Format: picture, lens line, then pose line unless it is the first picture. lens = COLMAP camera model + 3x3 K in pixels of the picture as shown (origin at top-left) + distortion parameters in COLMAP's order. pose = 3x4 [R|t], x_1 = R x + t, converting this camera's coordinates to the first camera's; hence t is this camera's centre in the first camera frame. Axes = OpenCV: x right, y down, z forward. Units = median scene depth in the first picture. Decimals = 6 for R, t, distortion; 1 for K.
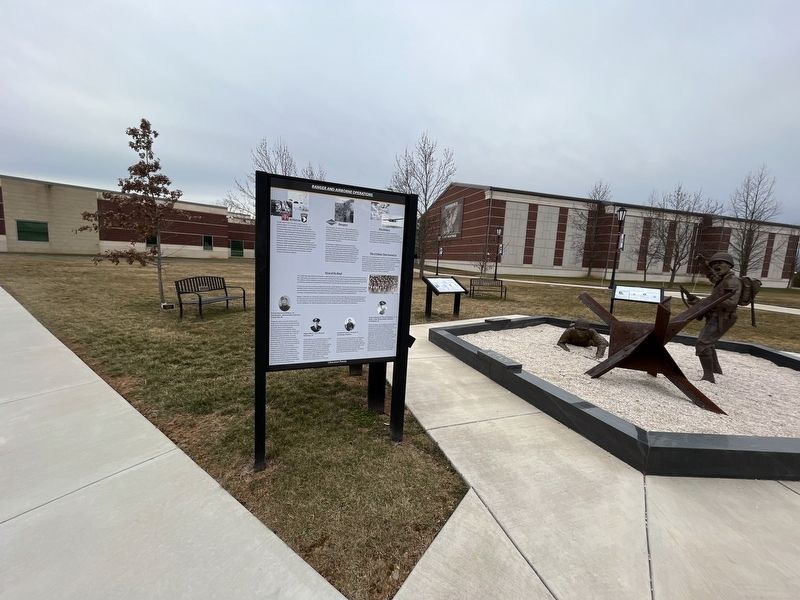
lens RADIAL K [[323.8, 0, 400.0], [0, 323.8, 300.0], [0, 0, 1]] dist [-0.003946, -0.000454]
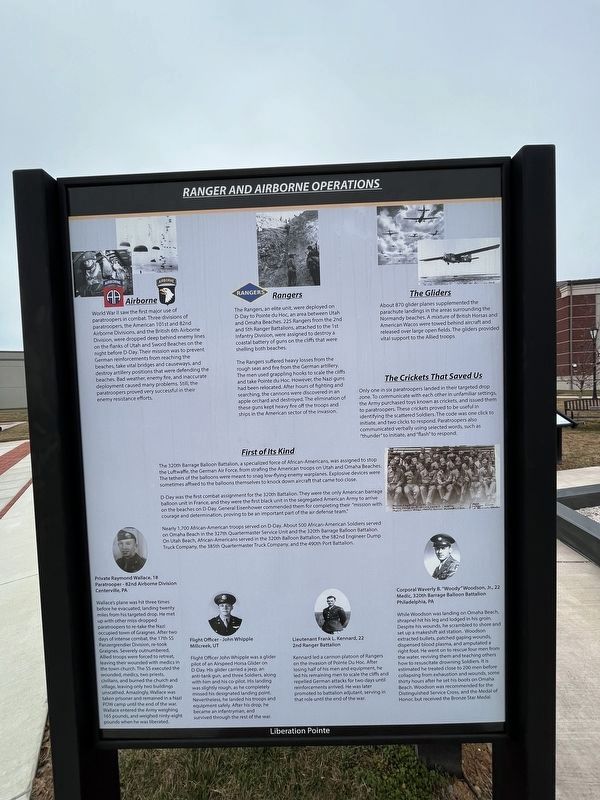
lens RADIAL K [[323.8, 0, 300.0], [0, 323.8, 400.0], [0, 0, 1]] dist [-0.003946, -0.000454]
pose [[0.904559, -0.073029, -0.420048, -0.040330], [0.033561, 0.994360, -0.100606, -0.098296], [0.425026, 0.076907, 0.901908, 0.714560]]
